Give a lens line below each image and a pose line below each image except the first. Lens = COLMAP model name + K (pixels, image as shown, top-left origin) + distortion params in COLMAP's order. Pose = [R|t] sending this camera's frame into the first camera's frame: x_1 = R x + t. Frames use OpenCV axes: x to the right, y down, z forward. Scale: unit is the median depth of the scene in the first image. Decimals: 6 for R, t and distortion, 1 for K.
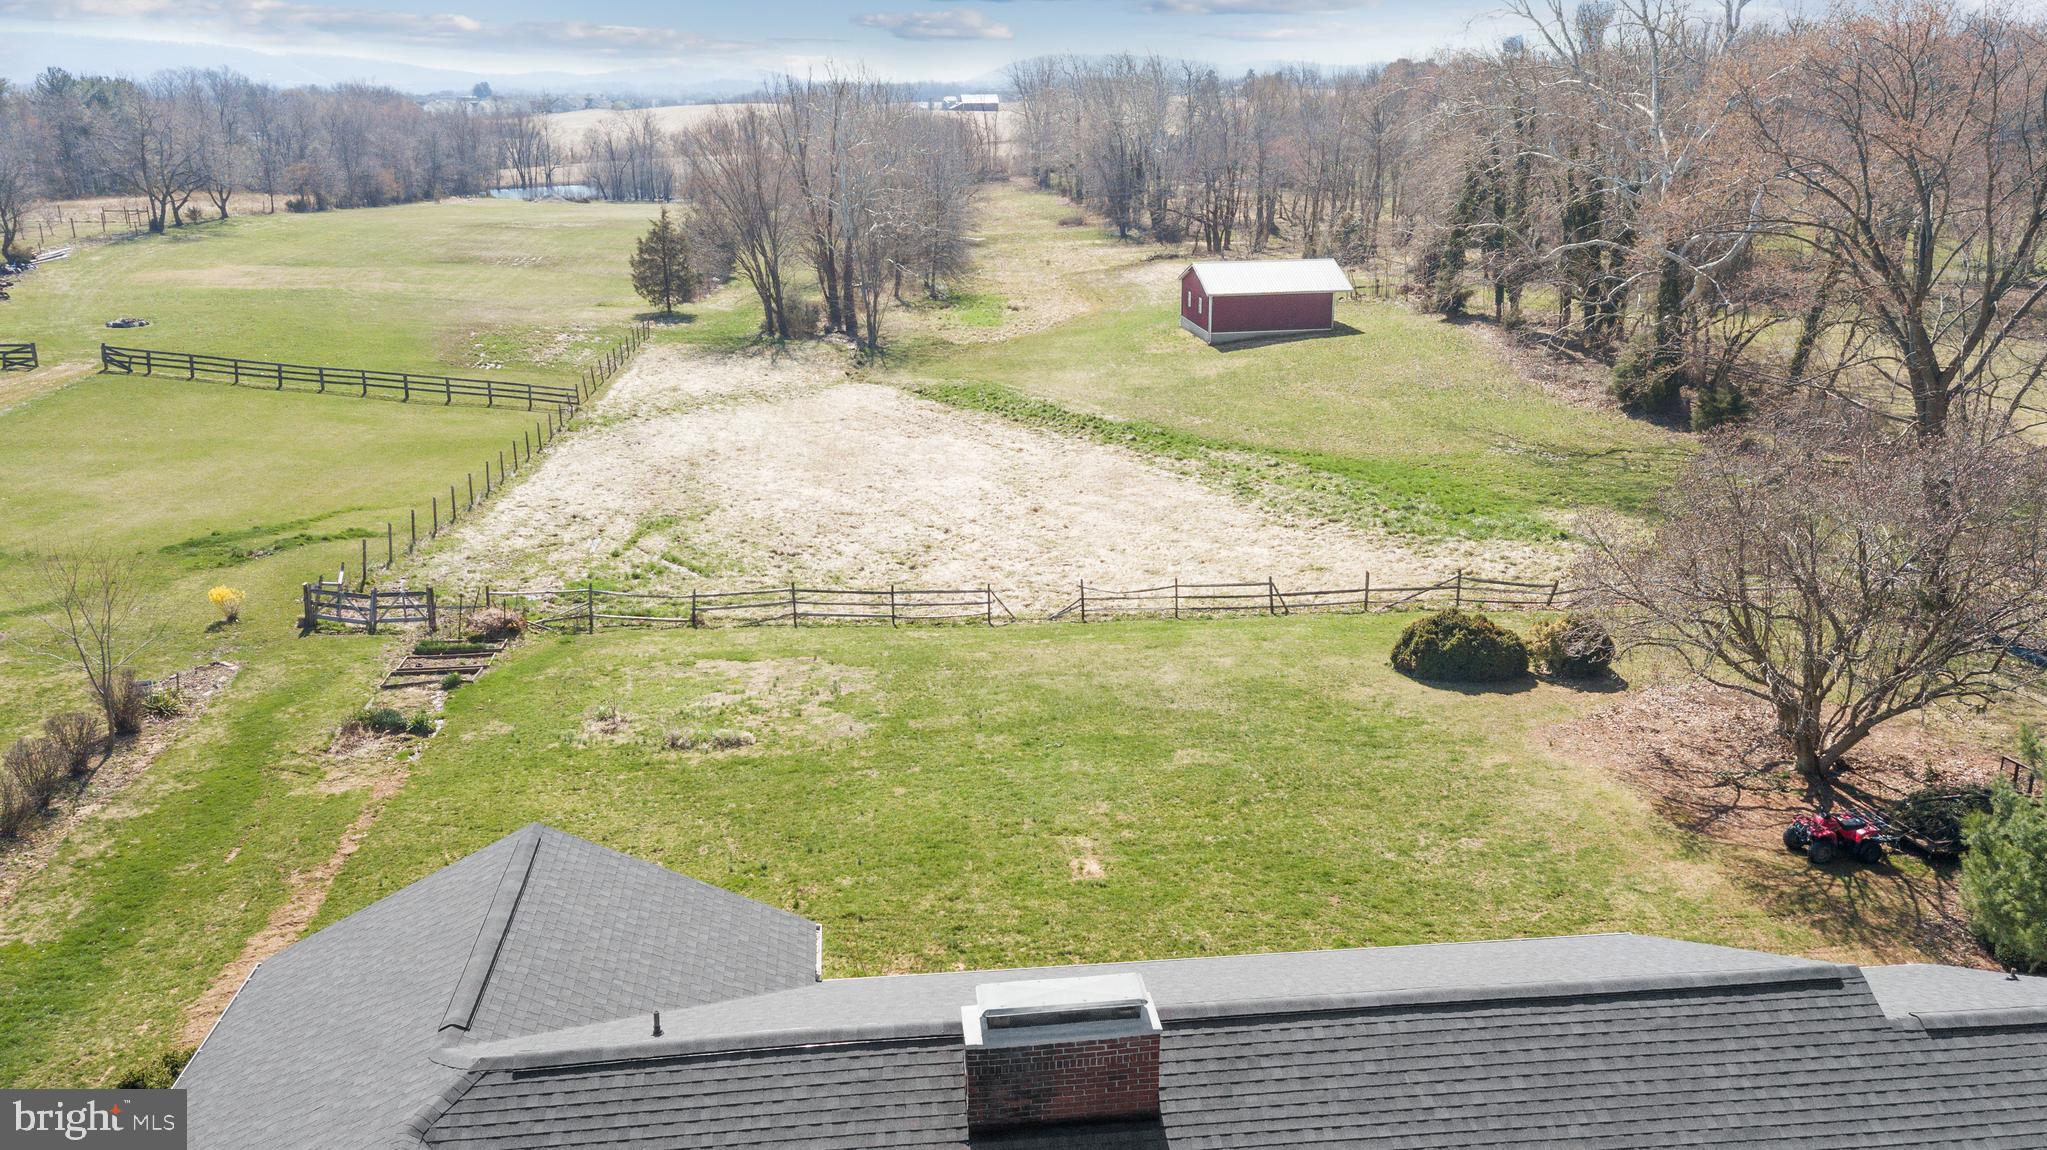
lens RADIAL K [[1577.2, 0, 1014.8], [0, 1577.2, 578.0], [0, 0, 1]] dist [0.003957, 0.012929]
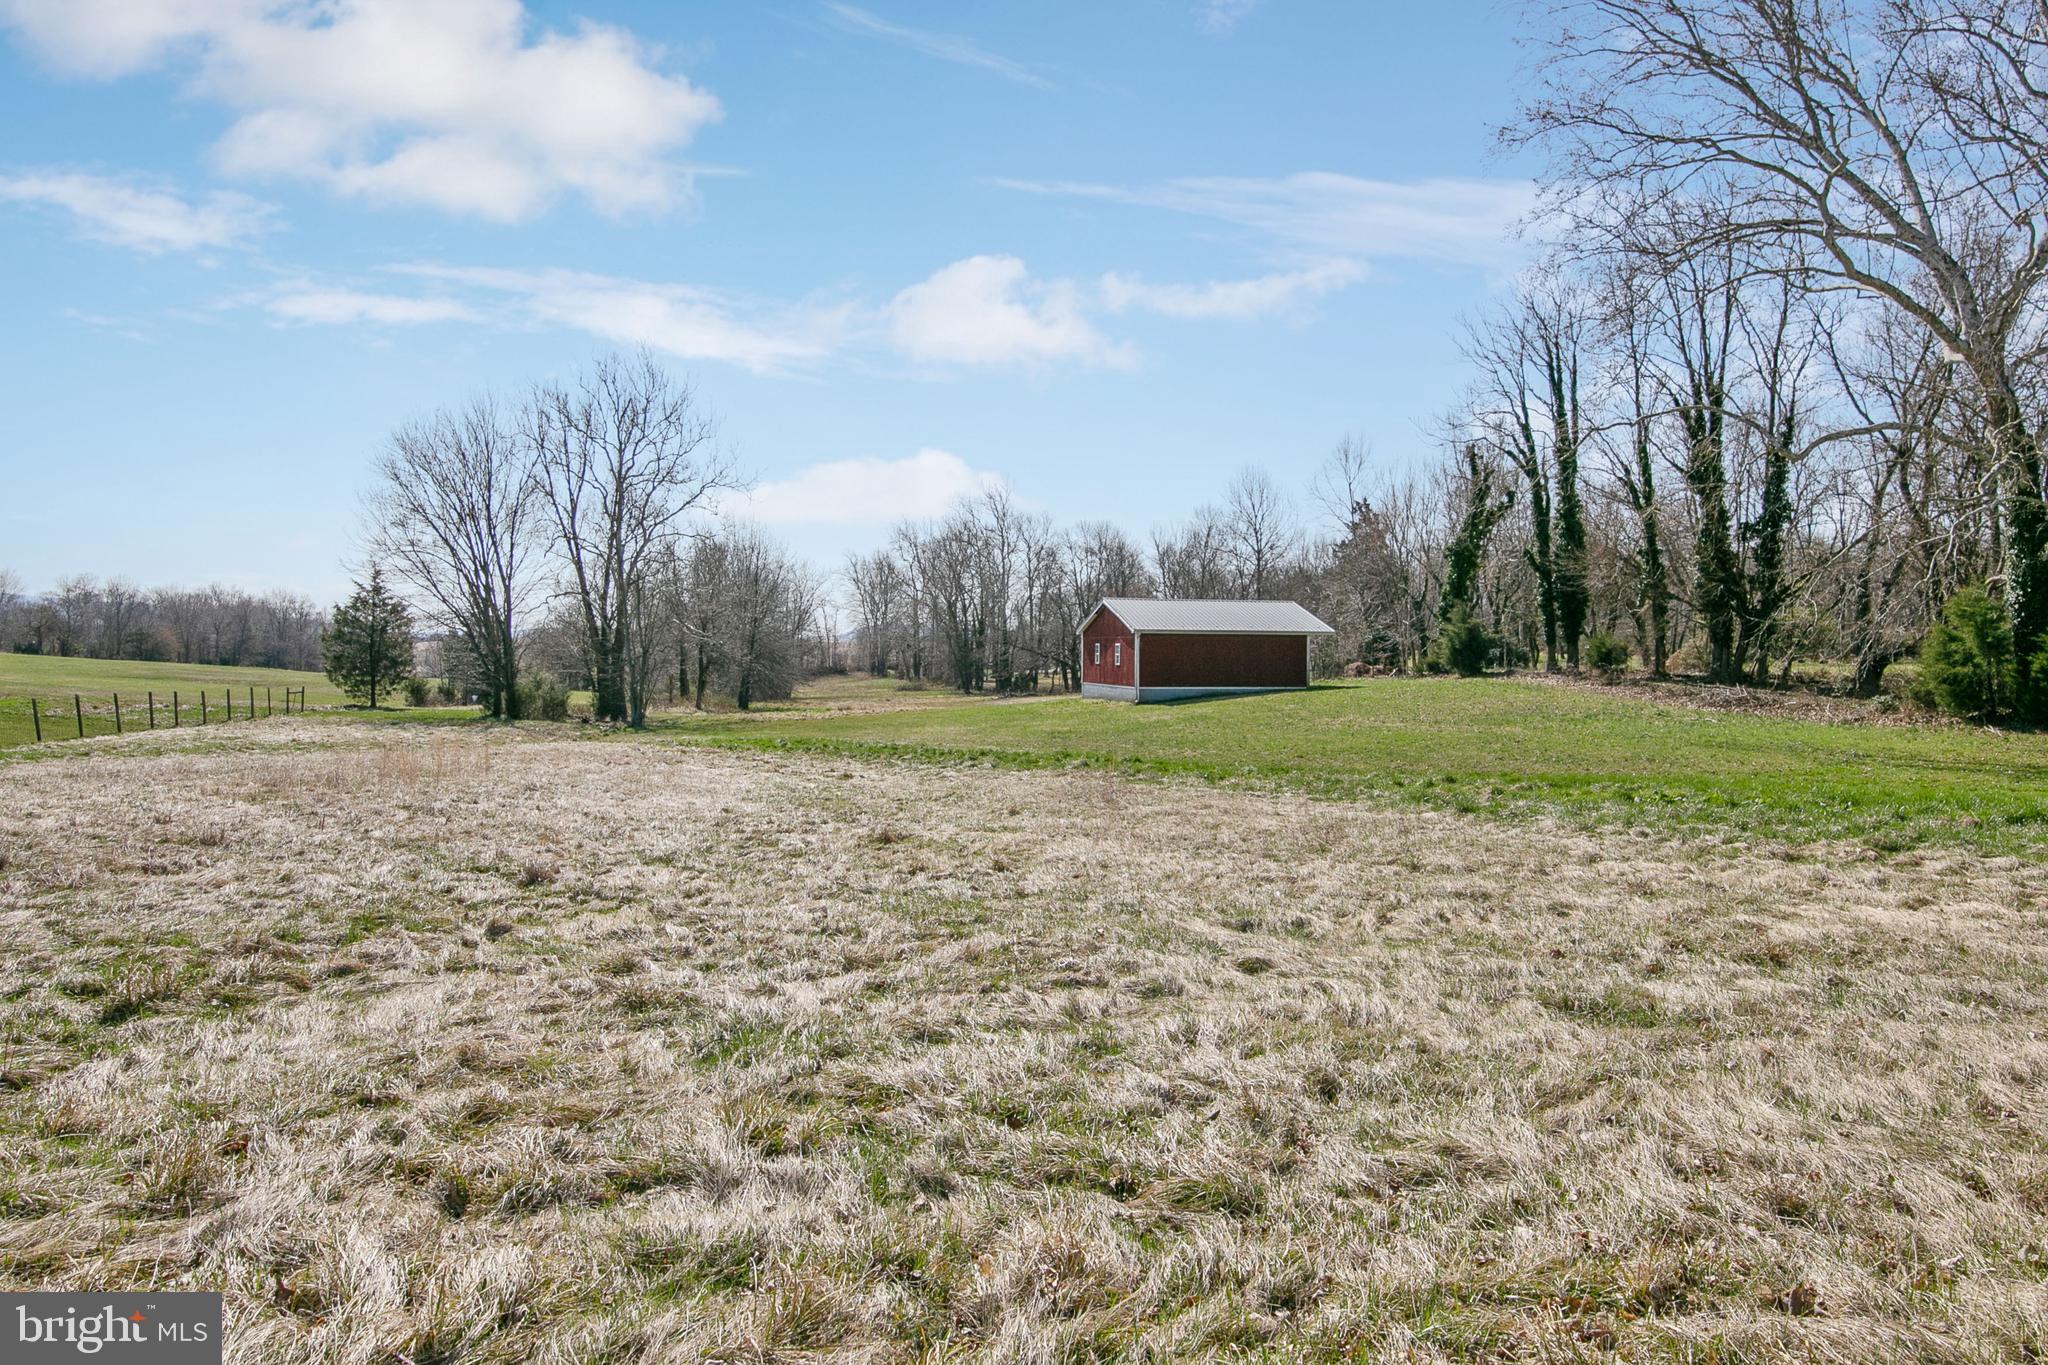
lens RADIAL K [[1348.8, 0, 1016.6], [0, 1348.8, 639.8], [0, 0, 1]] dist [-0.009227, 0.002519]
pose [[0.992870, 0.015269, 0.118217, 0.003603], [0.021739, 0.951934, -0.305531, 0.000585], [-0.117200, 0.305922, 0.944815, 0.409356]]
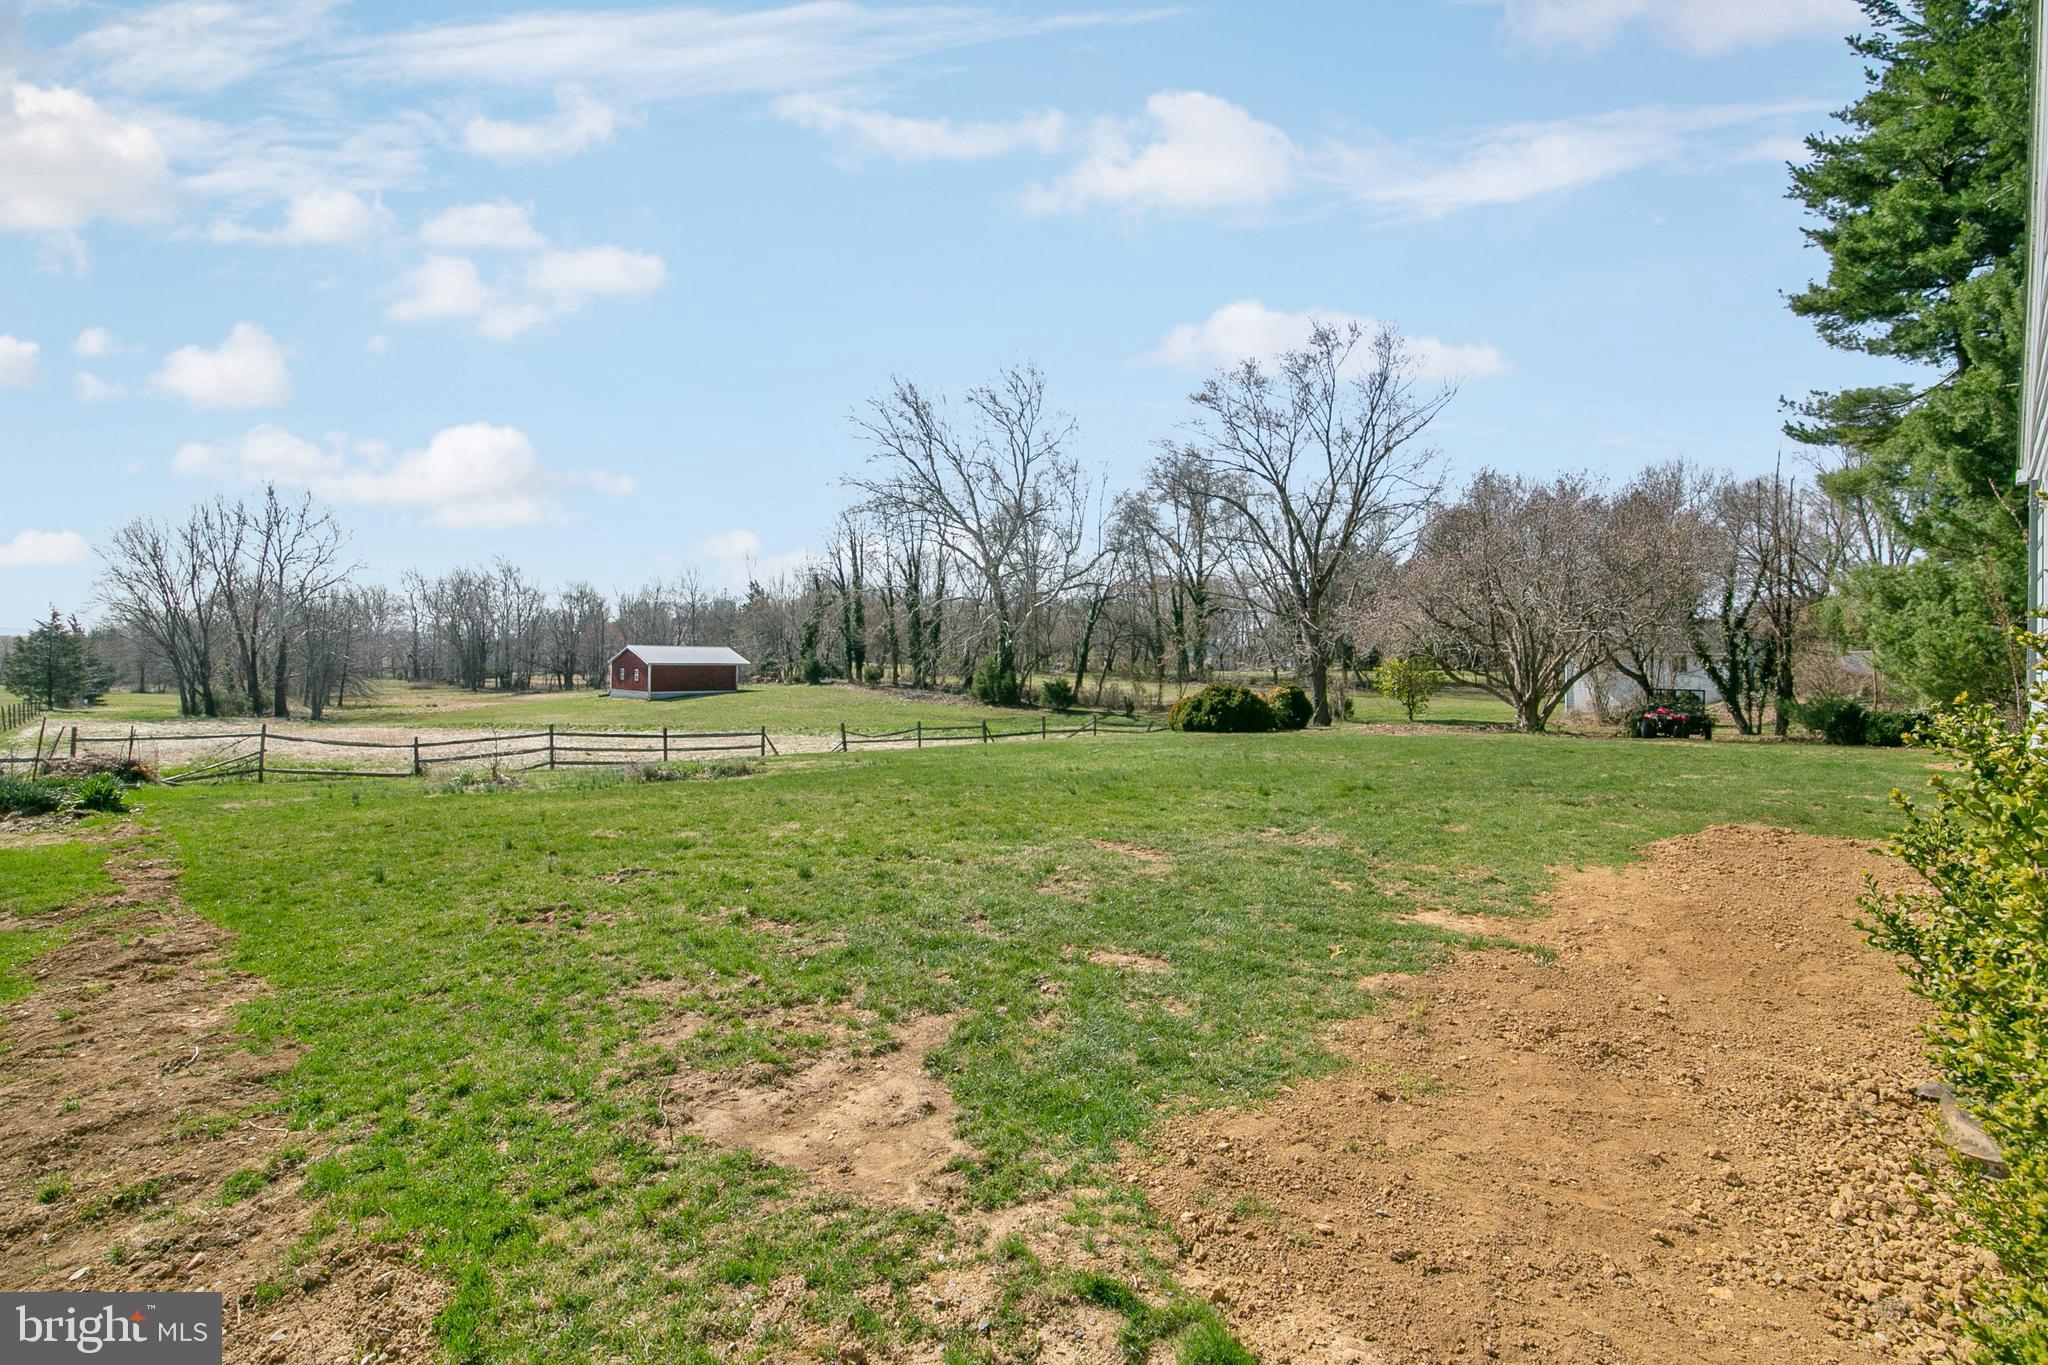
lens RADIAL K [[944.7, 0, 1028.6], [0, 944.7, 698.9], [0, 0, 1]] dist [-0.014311, 0.000957]
pose [[0.786867, -0.007901, 0.617072, -0.103260], [0.165517, 0.965984, -0.198692, 0.054598], [-0.594512, 0.258480, 0.761409, 0.187542]]
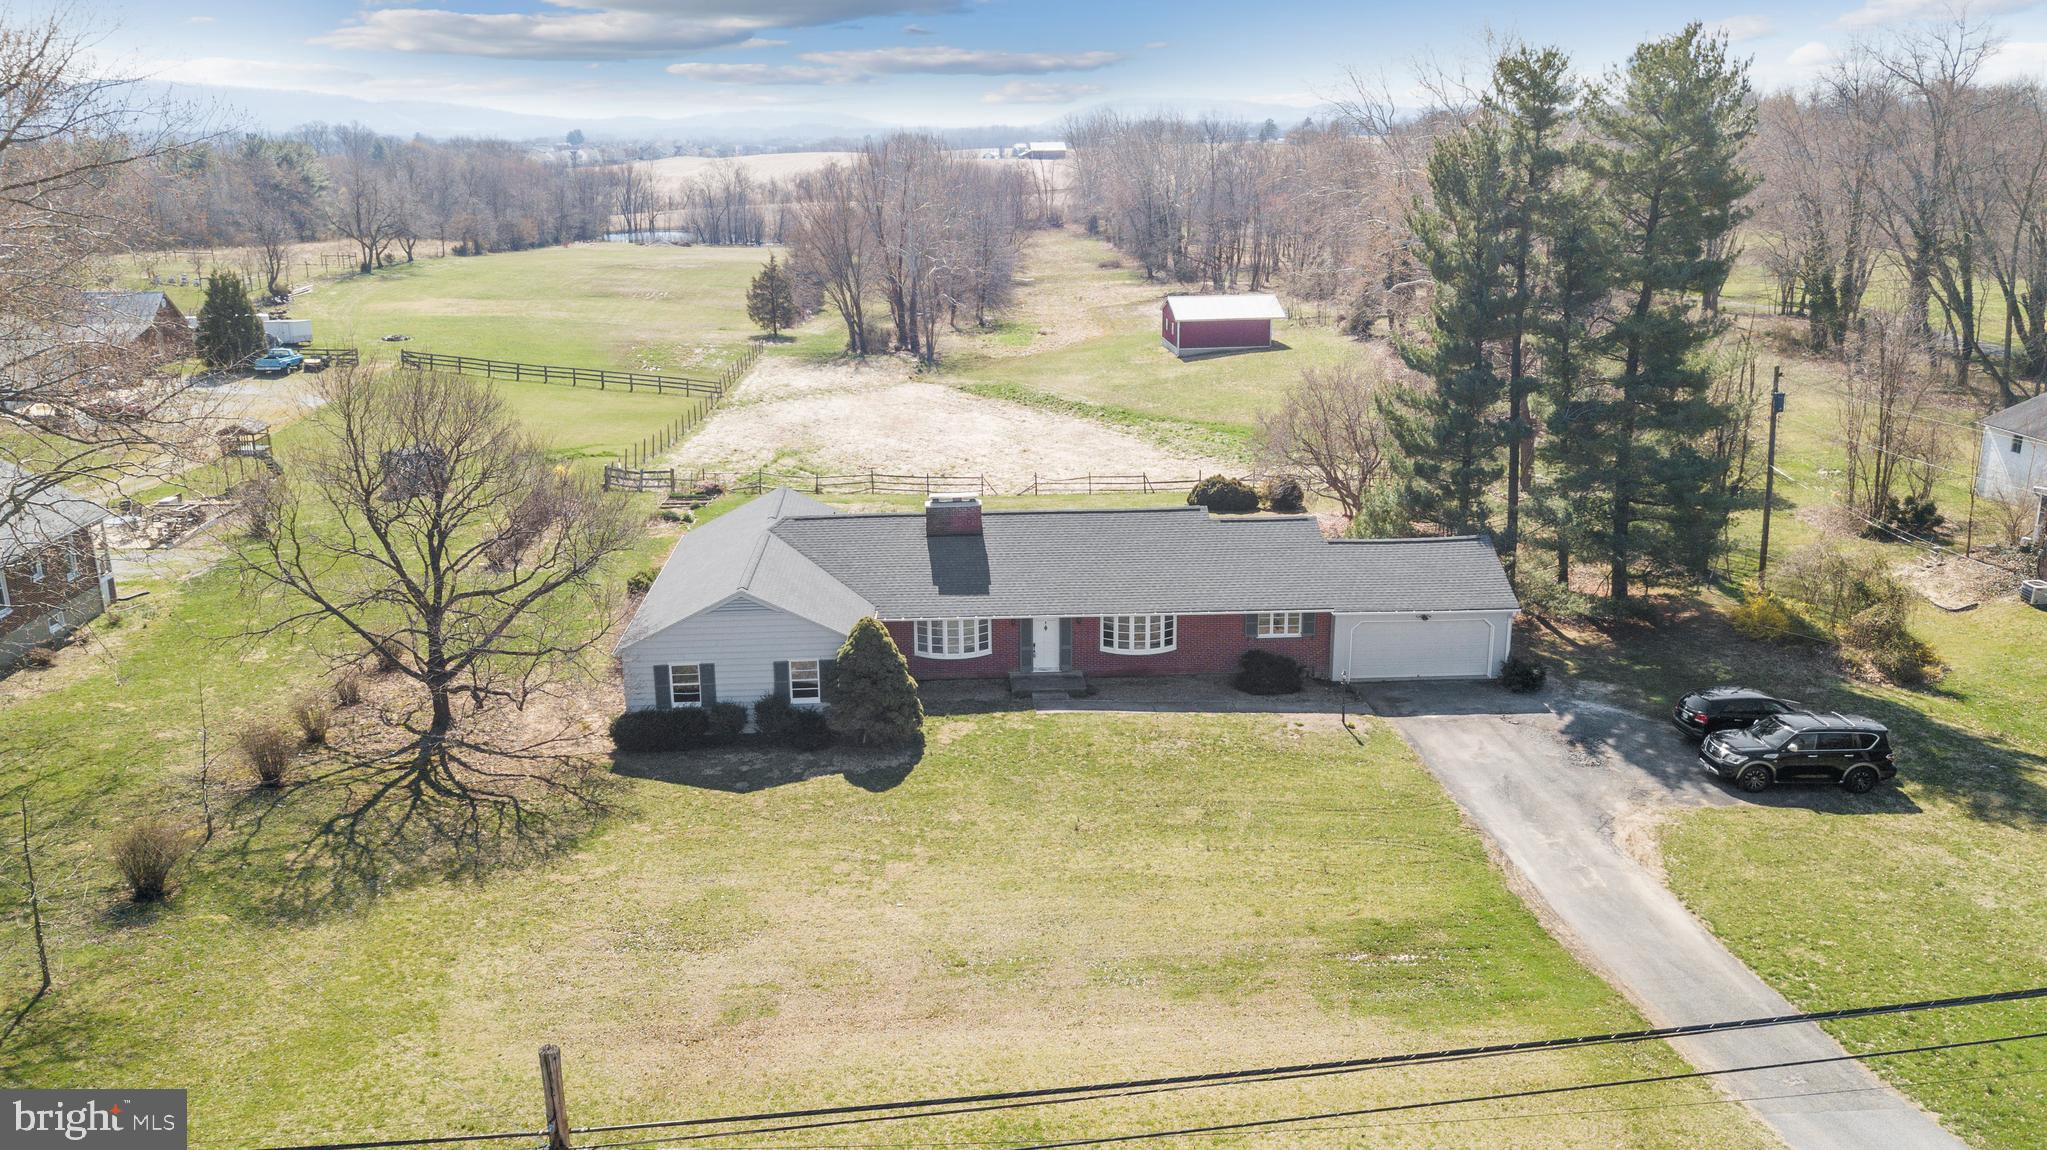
lens RADIAL K [[1577.2, 0, 1020.2], [0, 1577.2, 584.3], [0, 0, 1]] dist [0.003957, 0.012929]
pose [[0.999099, 0.010572, -0.041092, 0.041666], [-0.011426, 0.999722, -0.020610, 0.068222], [0.040863, 0.021061, 0.998943, -0.315516]]
